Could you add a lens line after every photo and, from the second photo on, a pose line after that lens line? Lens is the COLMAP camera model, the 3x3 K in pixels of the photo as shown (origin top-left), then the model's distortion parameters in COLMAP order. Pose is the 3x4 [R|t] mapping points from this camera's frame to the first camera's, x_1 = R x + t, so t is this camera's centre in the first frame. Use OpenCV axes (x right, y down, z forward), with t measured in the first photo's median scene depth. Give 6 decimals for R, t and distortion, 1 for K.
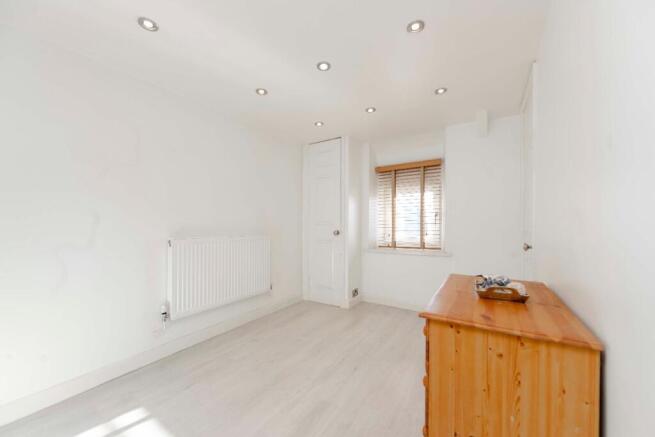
lens RADIAL K [[287.1, 0, 325.4], [0, 287.1, 222.4], [0, 0, 1]] dist [0.000107, -0.000270]
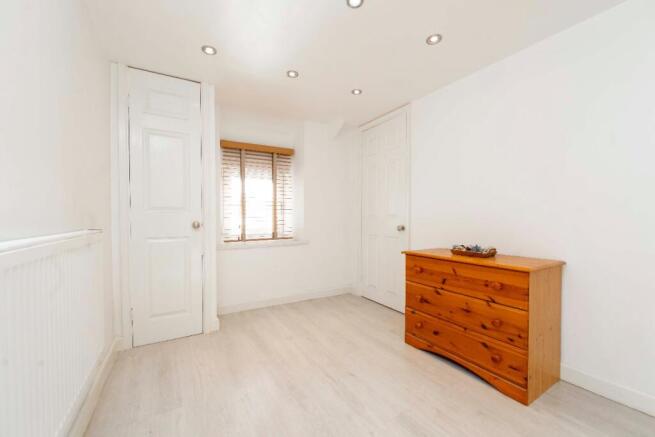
lens RADIAL K [[287.1, 0, 325.4], [0, 287.1, 222.4], [0, 0, 1]] dist [0.000107, -0.000270]
pose [[0.367375, -0.015100, 0.929950, -0.477494], [-0.003849, 0.999835, 0.017755, 0.017921], [-0.930065, -0.010102, 0.367257, 0.488539]]
